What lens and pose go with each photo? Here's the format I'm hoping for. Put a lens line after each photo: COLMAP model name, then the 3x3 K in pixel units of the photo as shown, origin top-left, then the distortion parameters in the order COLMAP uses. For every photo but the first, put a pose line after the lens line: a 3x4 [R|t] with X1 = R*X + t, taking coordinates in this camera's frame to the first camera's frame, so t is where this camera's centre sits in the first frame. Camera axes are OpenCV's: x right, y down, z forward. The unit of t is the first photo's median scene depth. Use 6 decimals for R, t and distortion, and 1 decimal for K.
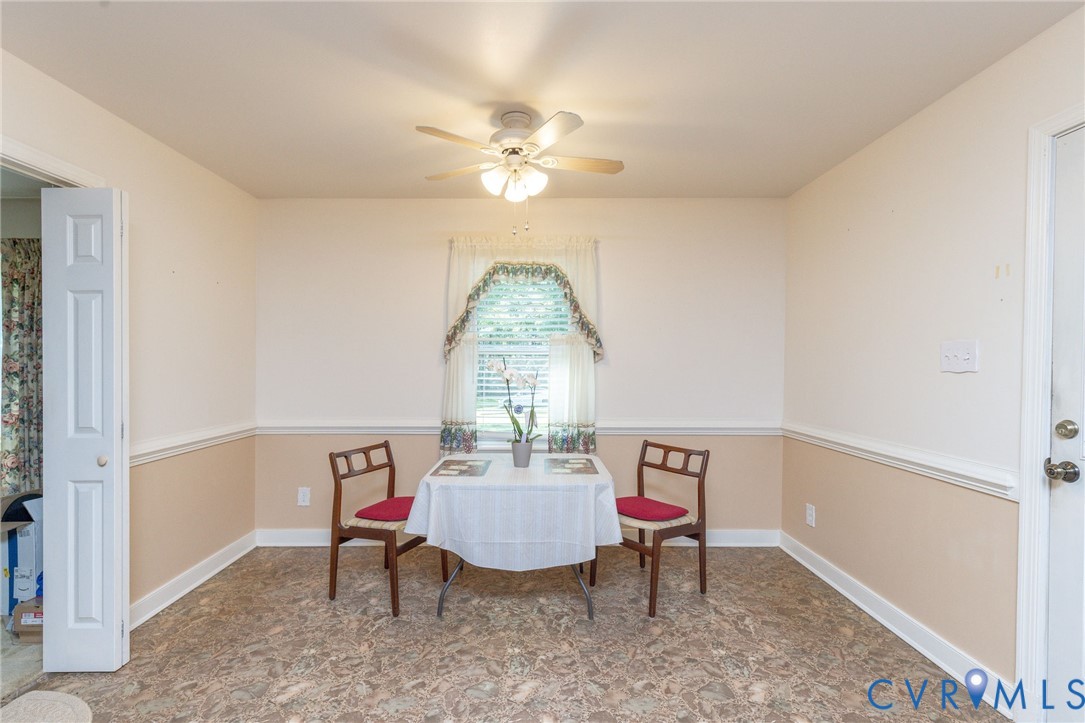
lens RADIAL K [[511.6, 0, 542.5], [0, 511.6, 361.5], [0, 0, 1]] dist [-0.001308, -0.000054]
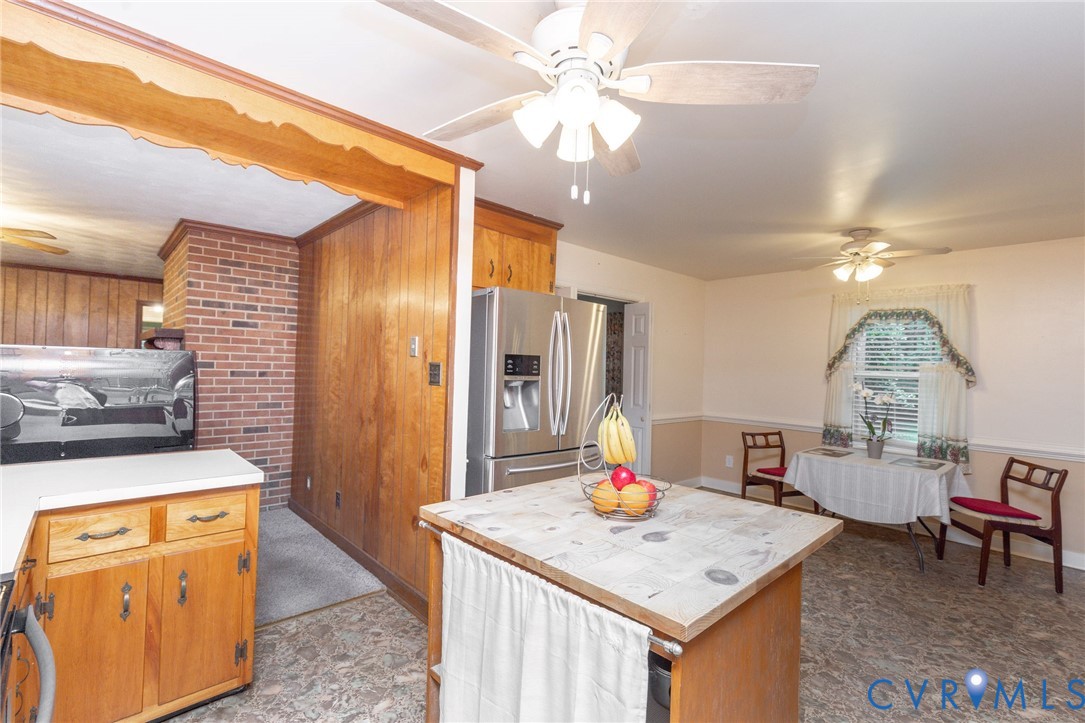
lens RADIAL K [[477.6, 0, 542.5], [0, 477.6, 361.5], [0, 0, 1]] dist [0.001684, 0.000328]
pose [[0.678141, 0.012081, -0.734833, 0.276249], [-0.027690, 0.999575, -0.009120, -0.024461], [0.734410, 0.026532, 0.678187, -0.535129]]
